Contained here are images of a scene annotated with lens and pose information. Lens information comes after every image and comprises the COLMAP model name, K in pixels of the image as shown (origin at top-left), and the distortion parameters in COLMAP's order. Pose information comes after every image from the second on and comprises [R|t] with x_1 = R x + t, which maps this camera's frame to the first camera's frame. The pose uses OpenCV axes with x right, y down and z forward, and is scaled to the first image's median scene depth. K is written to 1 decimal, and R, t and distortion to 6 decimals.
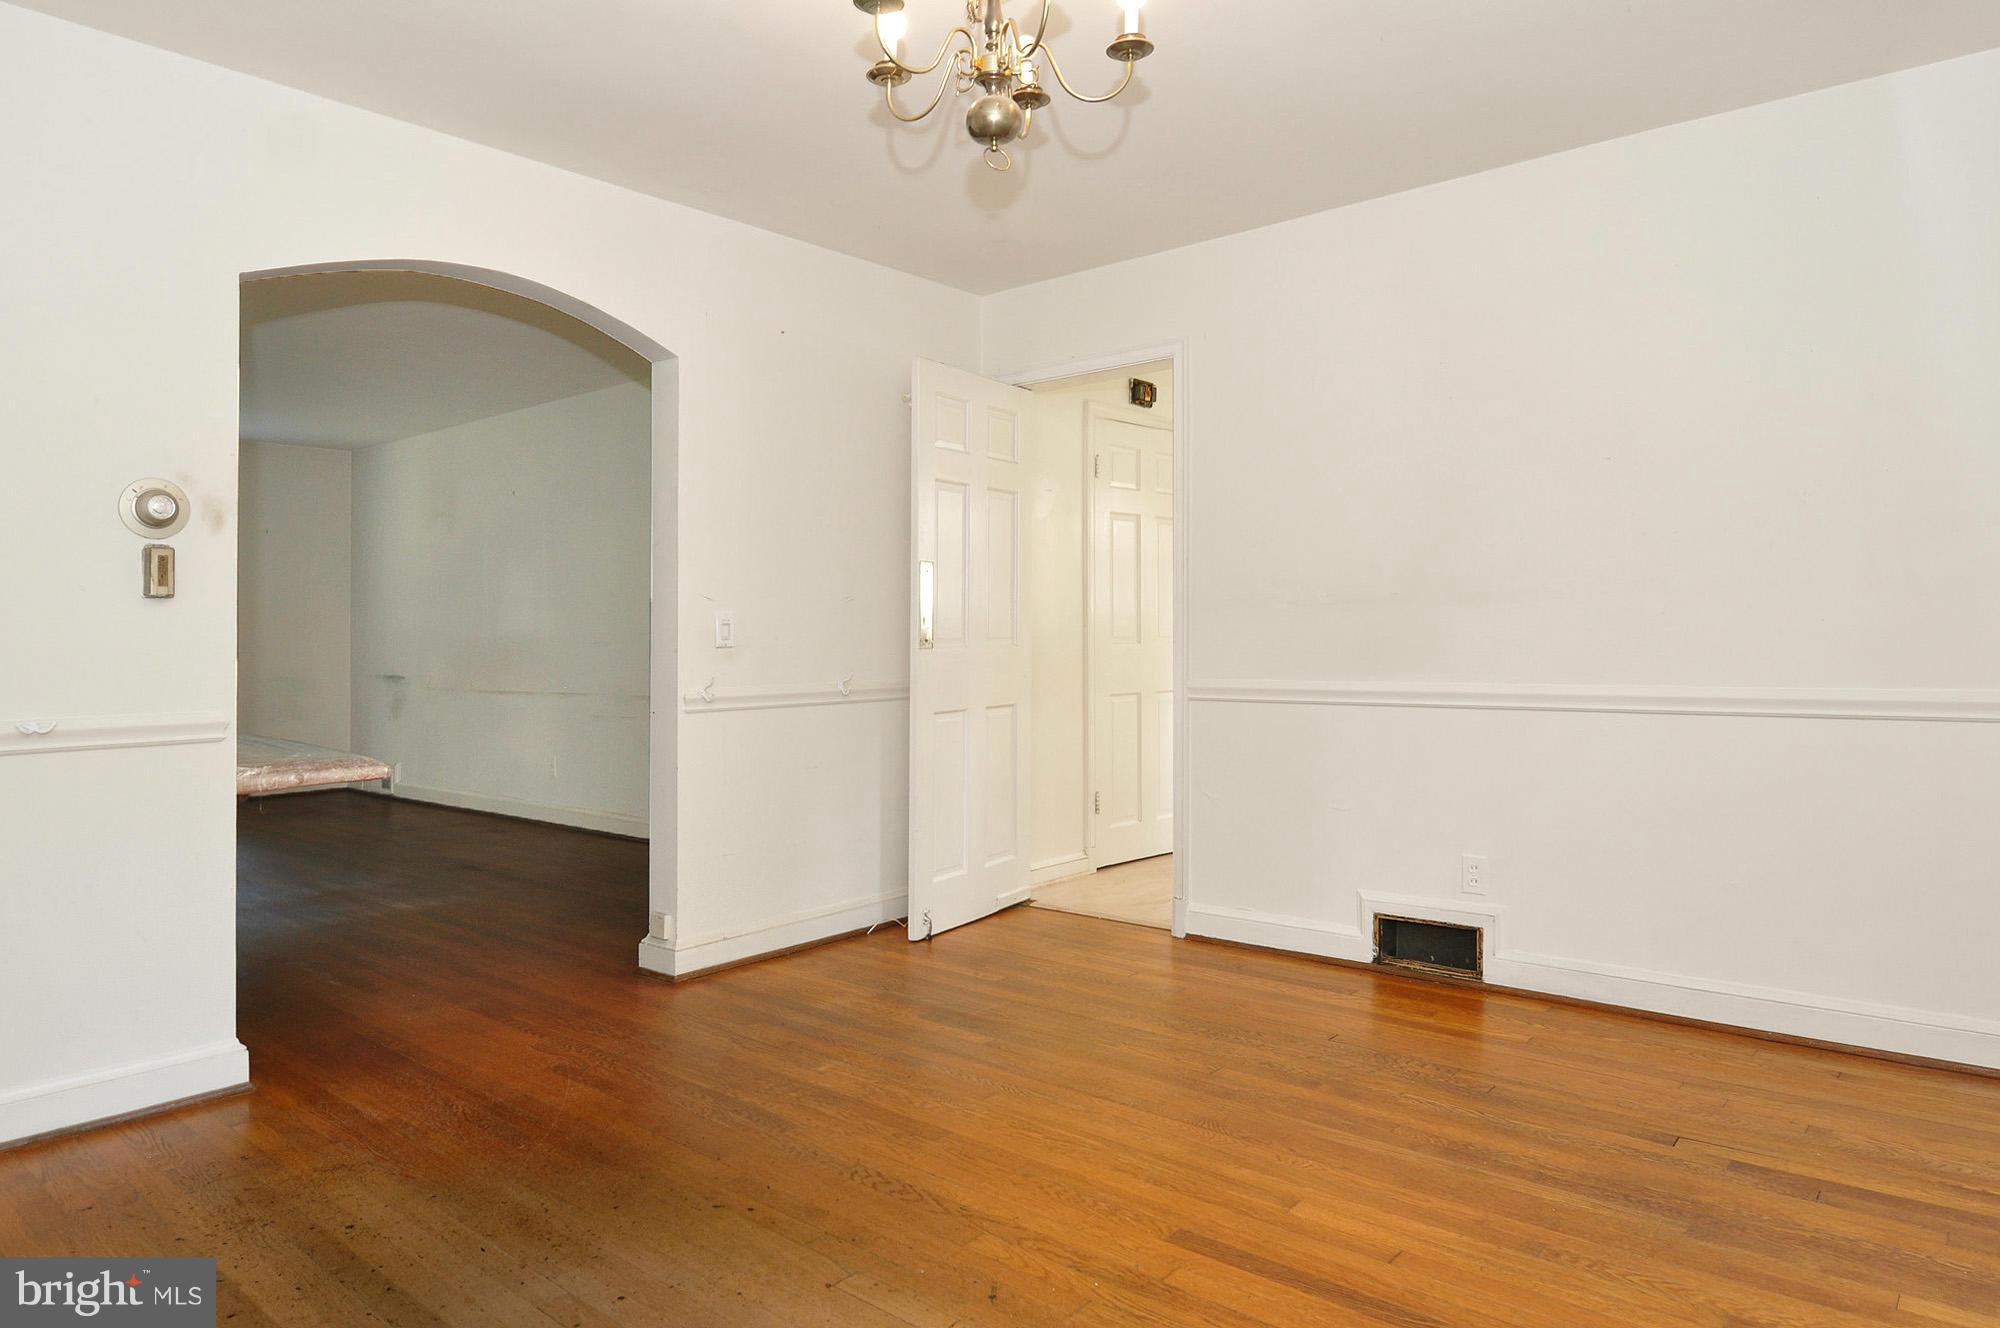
lens RADIAL K [[1224.2, 0, 1015.8], [0, 1224.2, 639.9], [0, 0, 1]] dist [-0.007475, -0.004049]
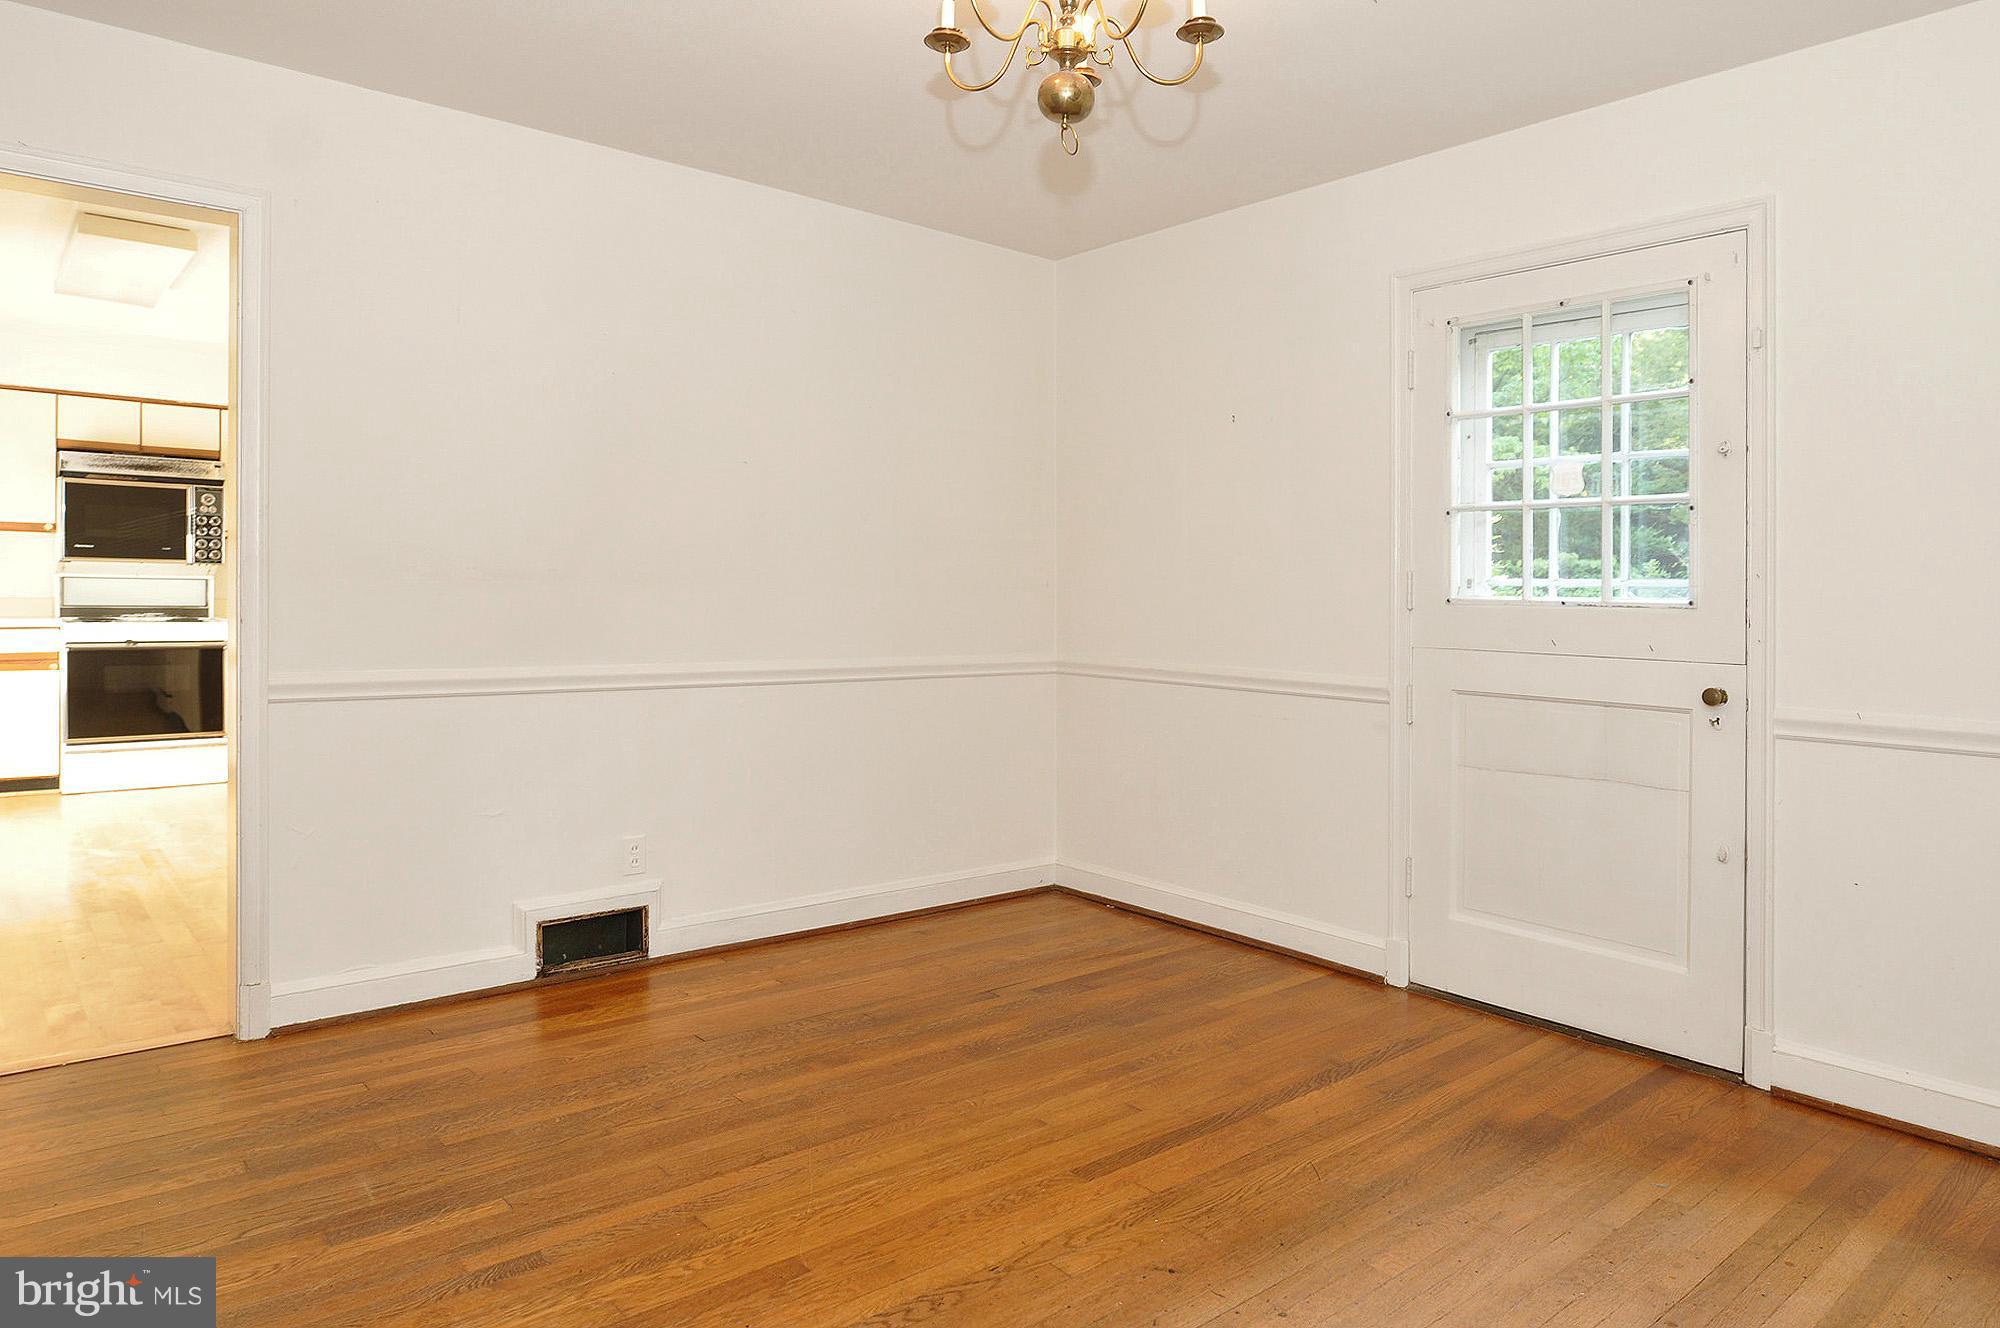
lens RADIAL K [[1285.6, 0, 1000.7], [0, 1285.6, 594.3], [0, 0, 1]] dist [-0.002005, -0.001796]
pose [[0.162005, 0.016487, 0.986652, -0.806162], [-0.014082, 0.999797, -0.014394, -0.014368], [-0.986689, -0.011562, 0.162205, 0.694479]]
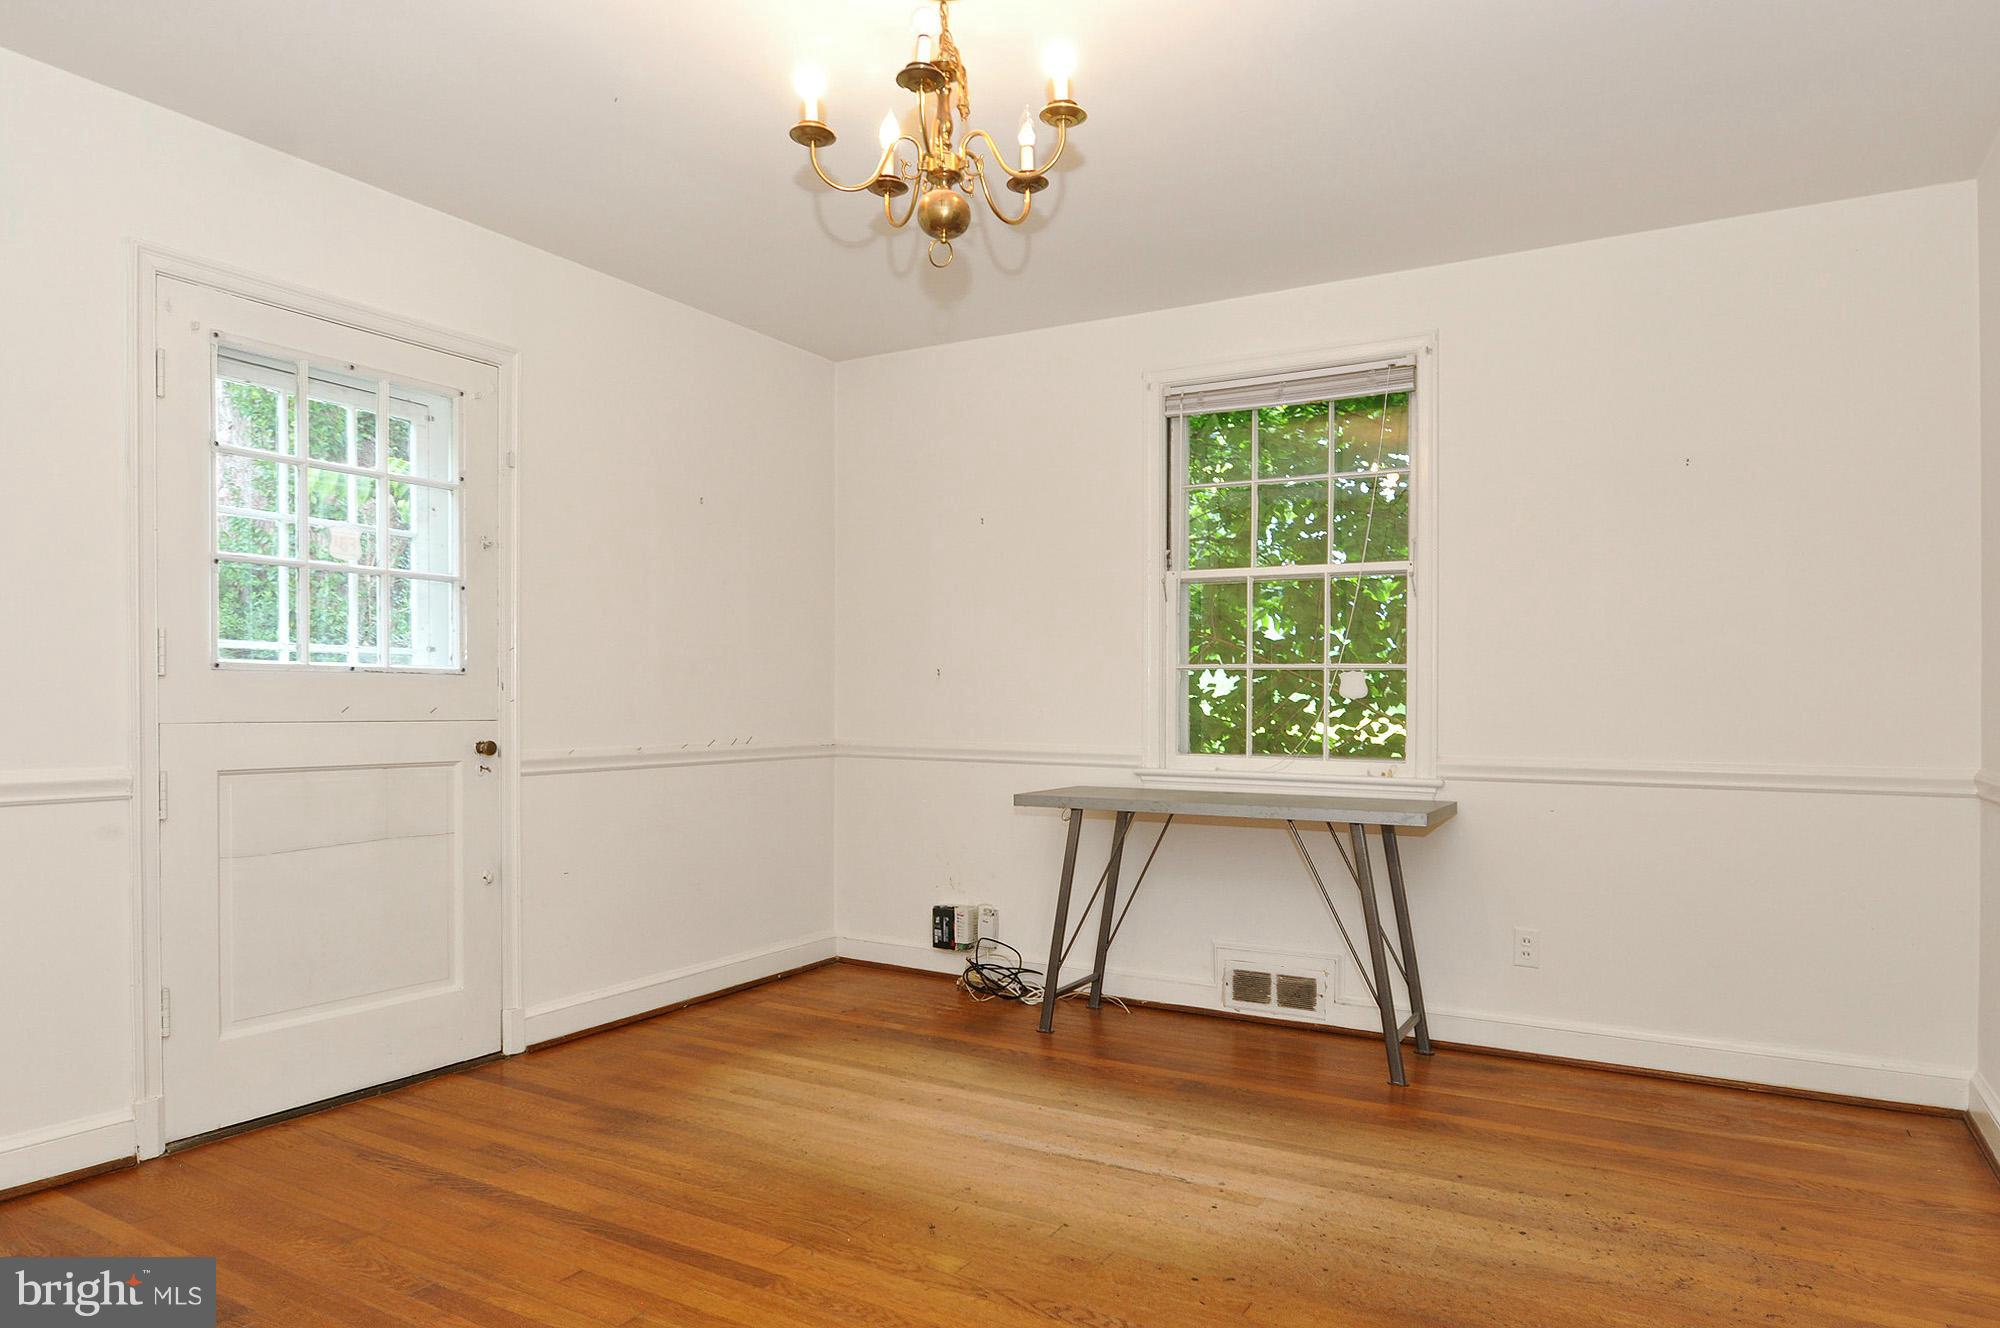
lens RADIAL K [[1201.5, 0, 1000.0], [0, 1201.5, 664.0], [0, 0, 1]] dist [-0.005515, -0.001888]
pose [[-0.985683, -0.001082, -0.168607, 0.085892], [0.001974, 0.999837, -0.017954, -0.014343], [0.168599, -0.018030, -0.985520, 1.597211]]
